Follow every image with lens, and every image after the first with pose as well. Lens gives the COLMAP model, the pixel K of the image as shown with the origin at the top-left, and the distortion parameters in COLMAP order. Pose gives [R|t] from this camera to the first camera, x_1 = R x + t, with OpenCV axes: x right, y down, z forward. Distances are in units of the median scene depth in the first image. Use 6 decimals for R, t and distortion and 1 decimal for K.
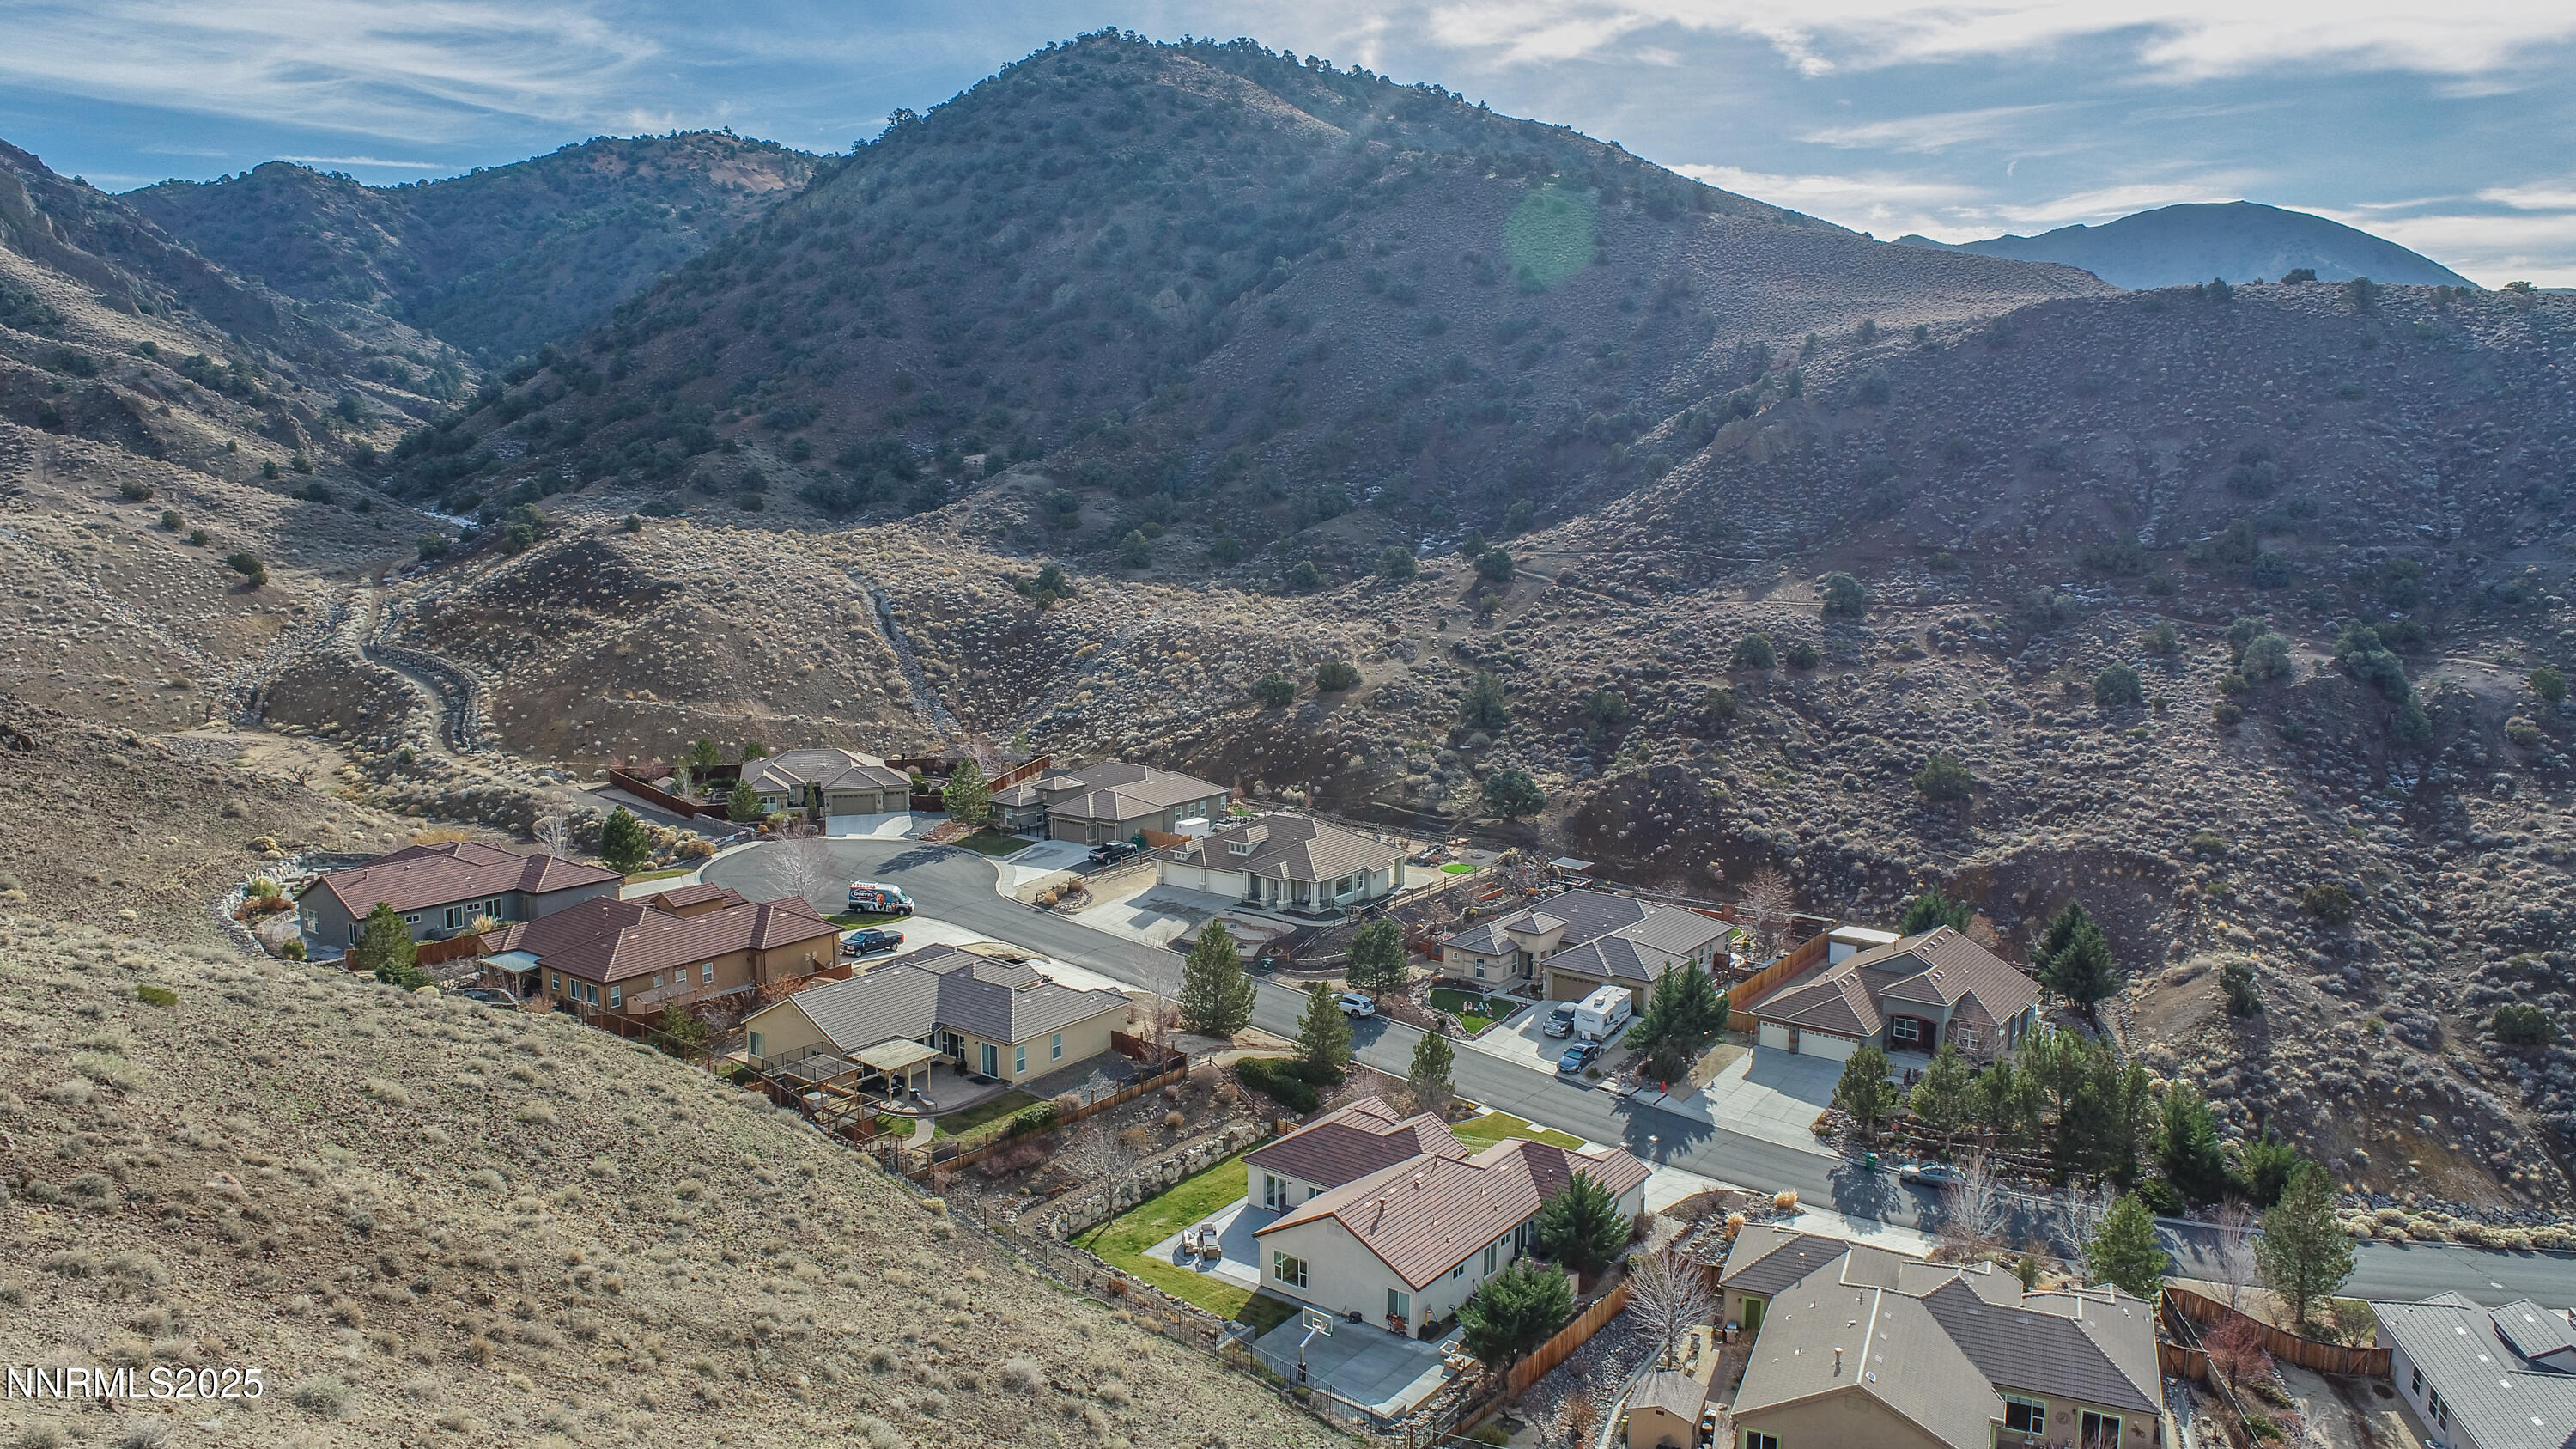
lens RADIAL K [[1756.6, 0, 1284.0], [0, 1756.6, 772.6], [0, 0, 1]] dist [-0.007884, -0.000918]
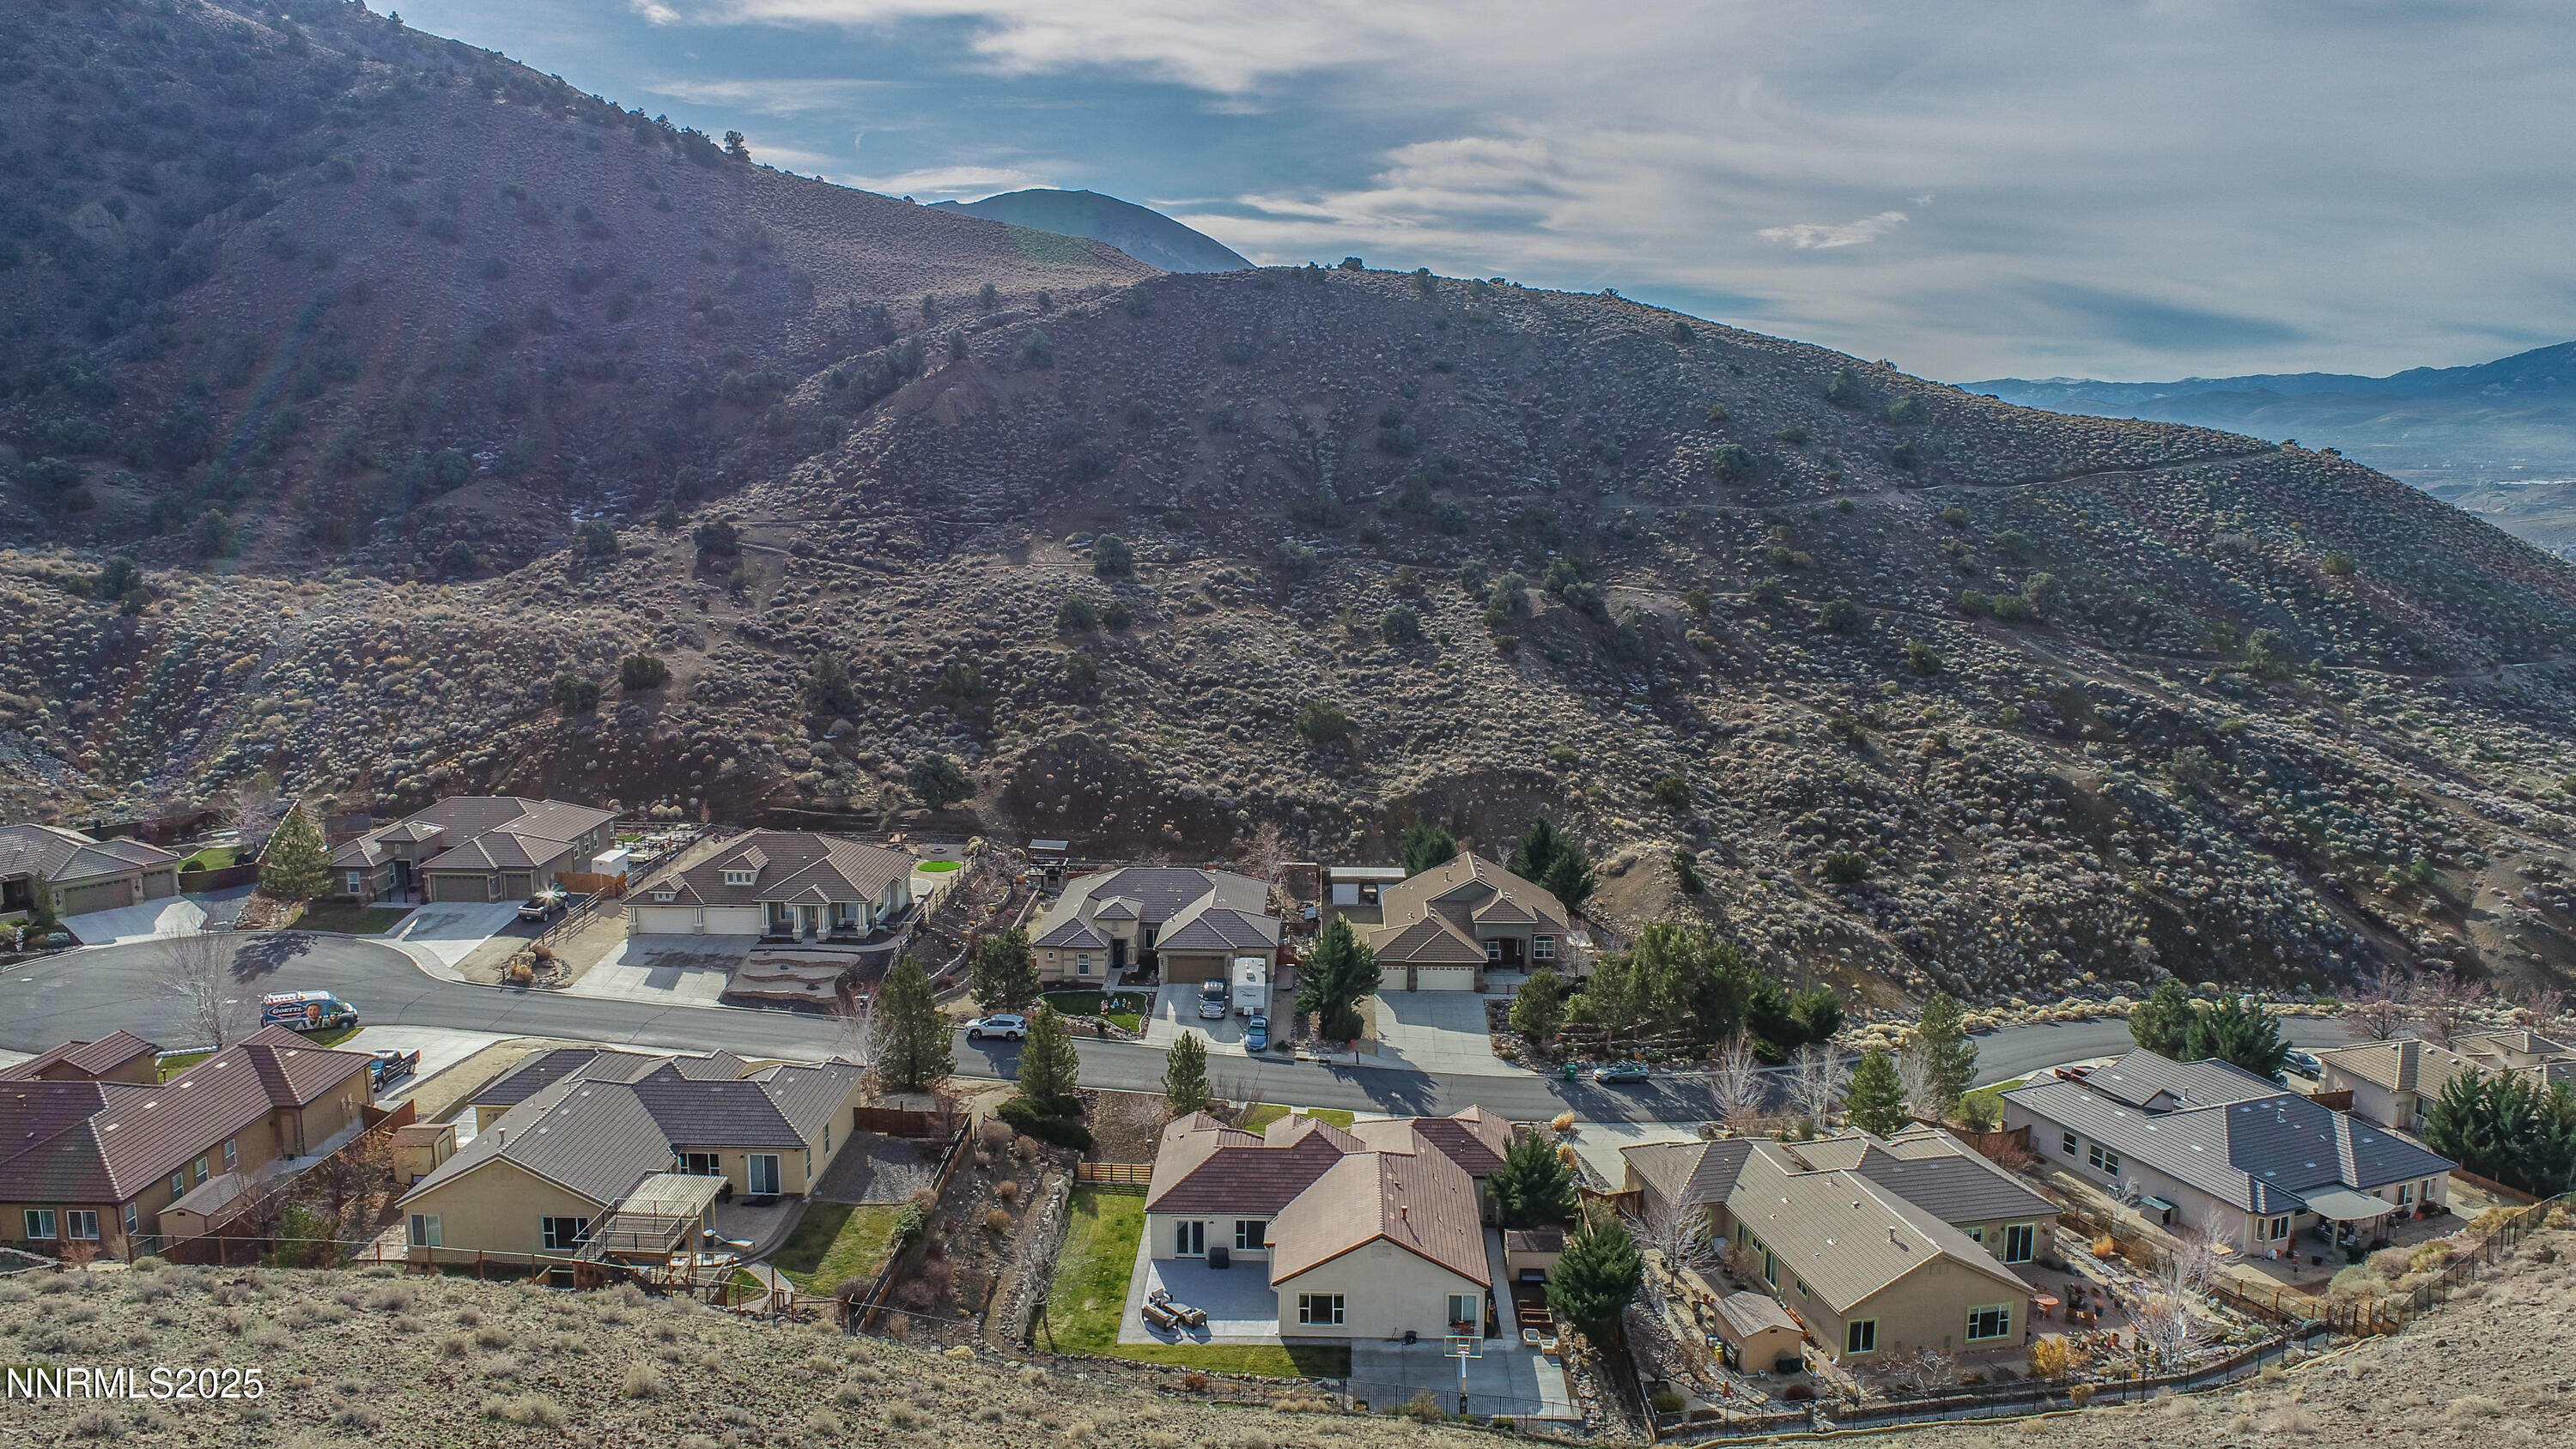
lens RADIAL K [[1756.1, 0, 1284.0], [0, 1756.1, 772.6], [0, 0, 1]] dist [-0.007884, -0.000918]
pose [[0.816677, -0.109716, 0.566570, -0.180696], [0.097420, 0.993882, 0.052039, -0.016572], [-0.568813, 0.012696, 0.822369, 0.090120]]
